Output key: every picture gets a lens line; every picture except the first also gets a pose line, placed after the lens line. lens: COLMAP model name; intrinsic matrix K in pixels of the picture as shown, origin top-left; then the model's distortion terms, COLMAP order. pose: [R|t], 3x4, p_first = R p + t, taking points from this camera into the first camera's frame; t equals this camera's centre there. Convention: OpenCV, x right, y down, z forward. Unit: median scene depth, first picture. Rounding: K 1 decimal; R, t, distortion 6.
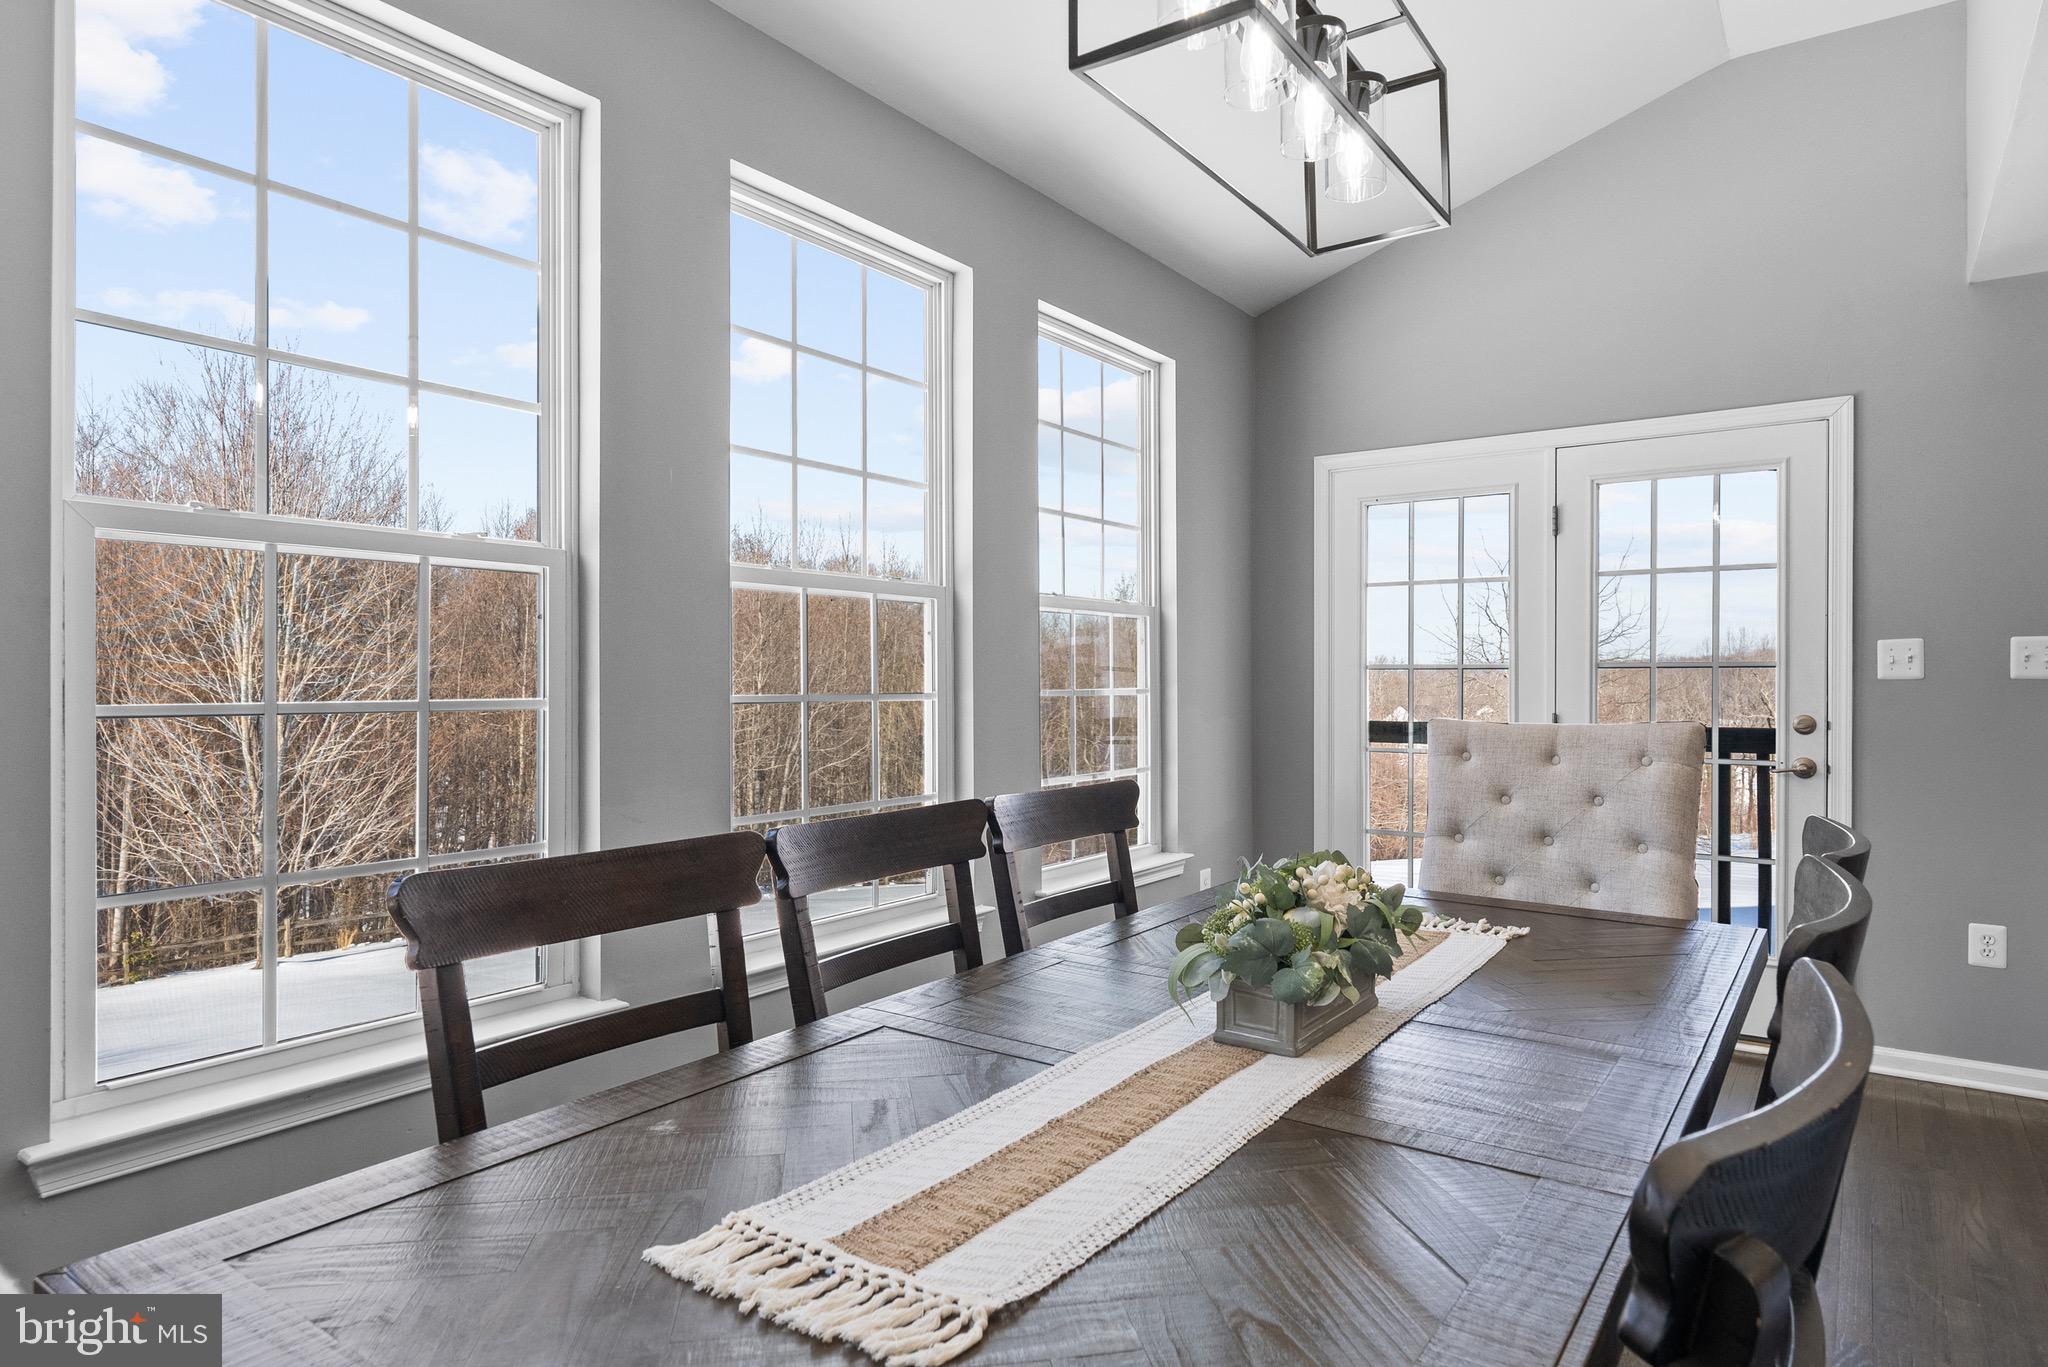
lens RADIAL K [[1202.5, 0, 1028.0], [0, 1202.5, 678.0], [0, 0, 1]] dist [-0.008056, -0.000959]
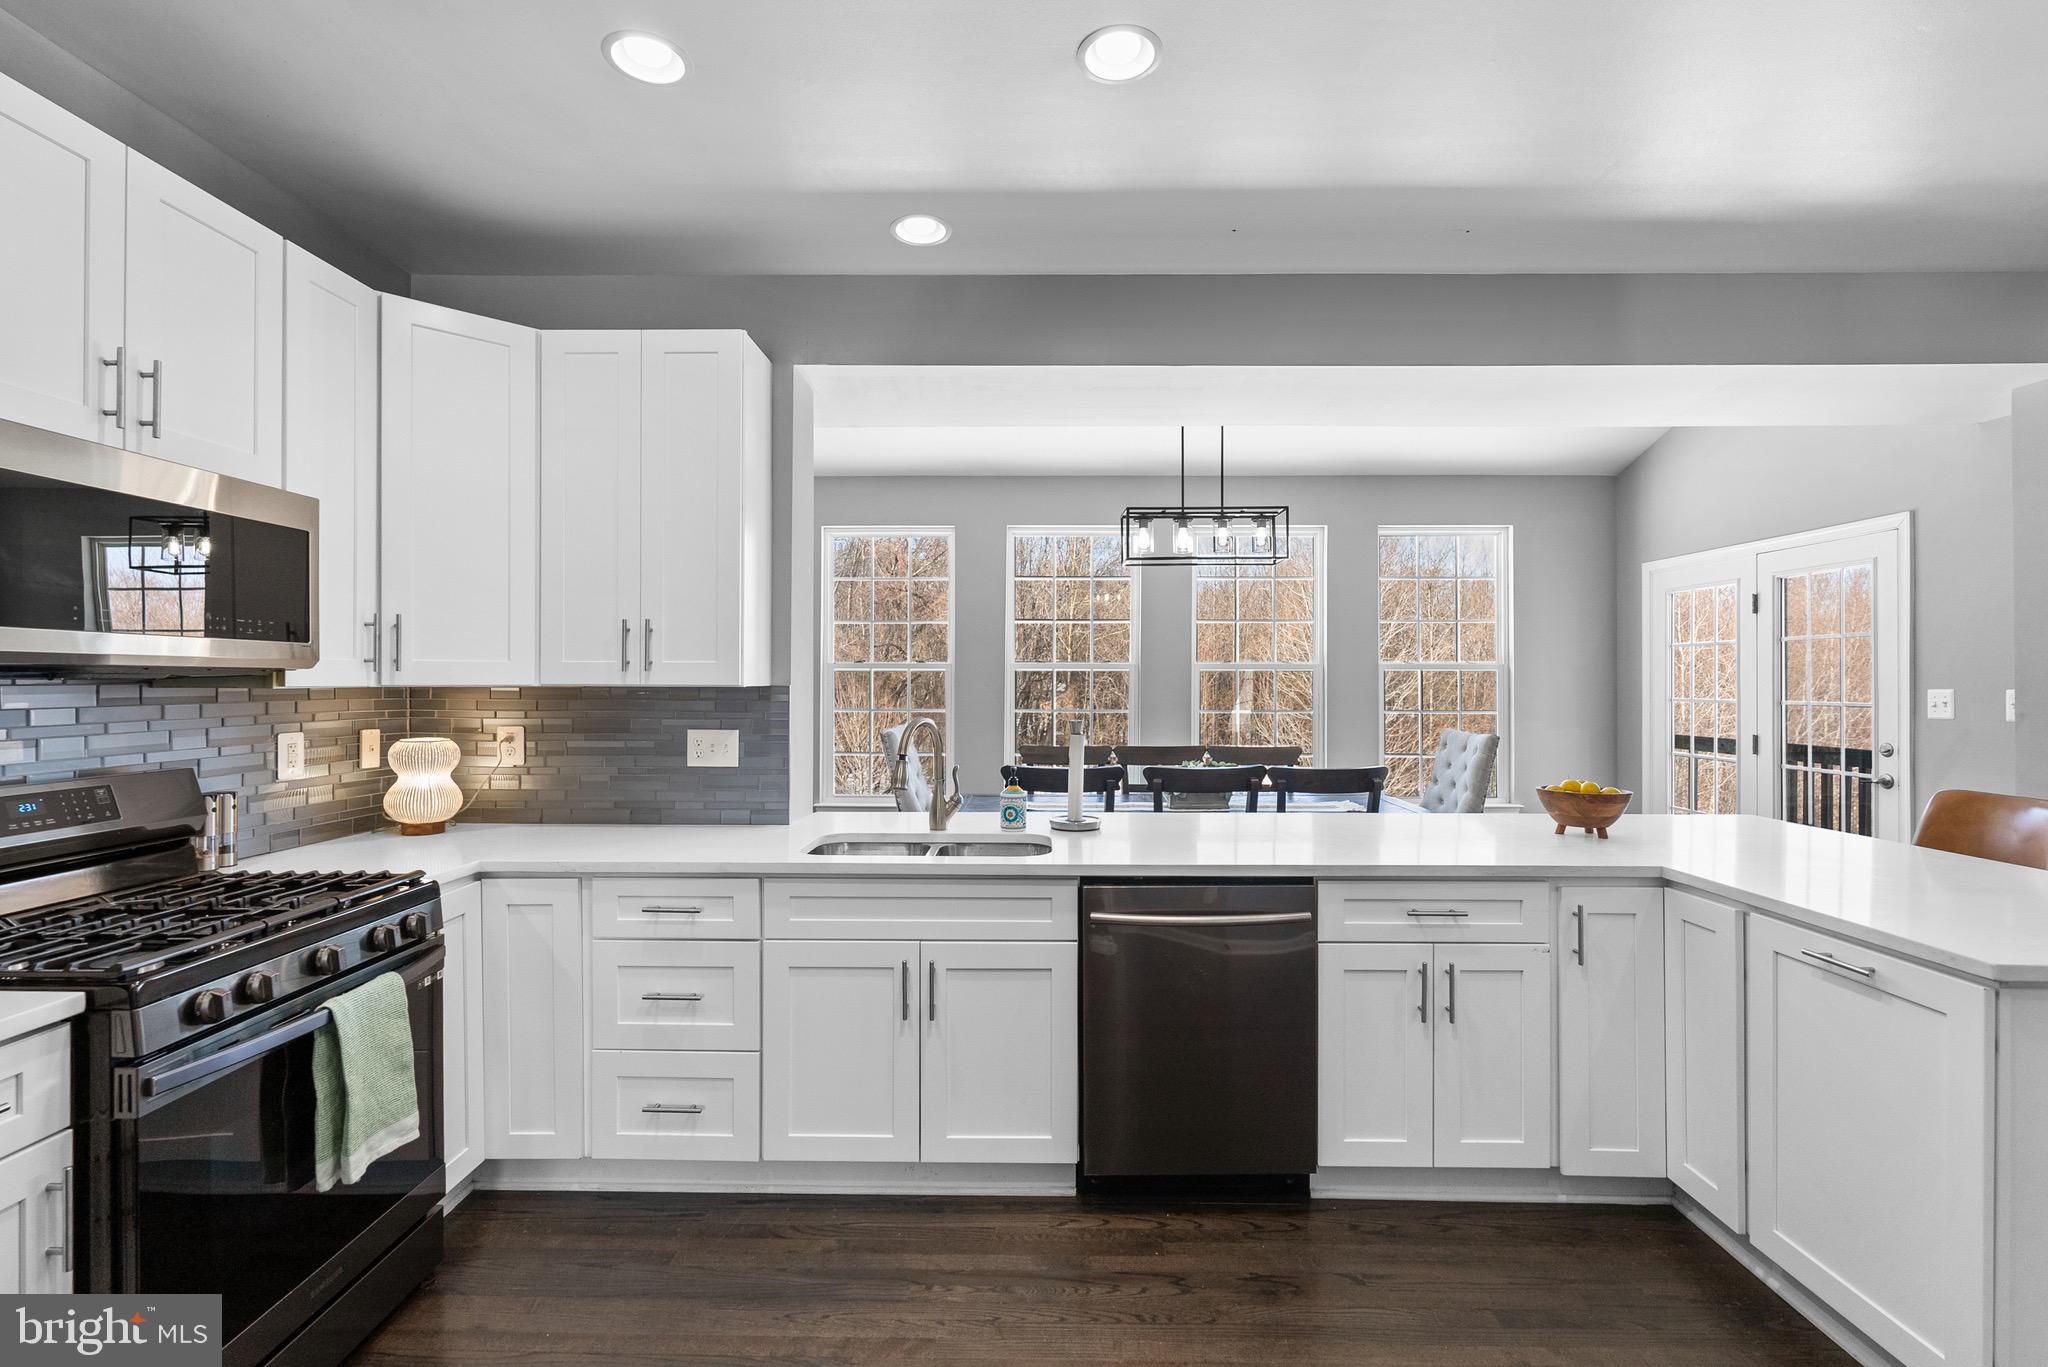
lens RADIAL K [[924.7, 0, 1024.7], [0, 924.7, 677.9], [0, 0, 1]] dist [0.004294, 0.000368]
pose [[0.568631, 0.003636, -0.822585, 0.945531], [-0.011938, 0.999921, -0.003833, -0.027256], [0.822506, 0.012000, 0.568630, -0.418868]]
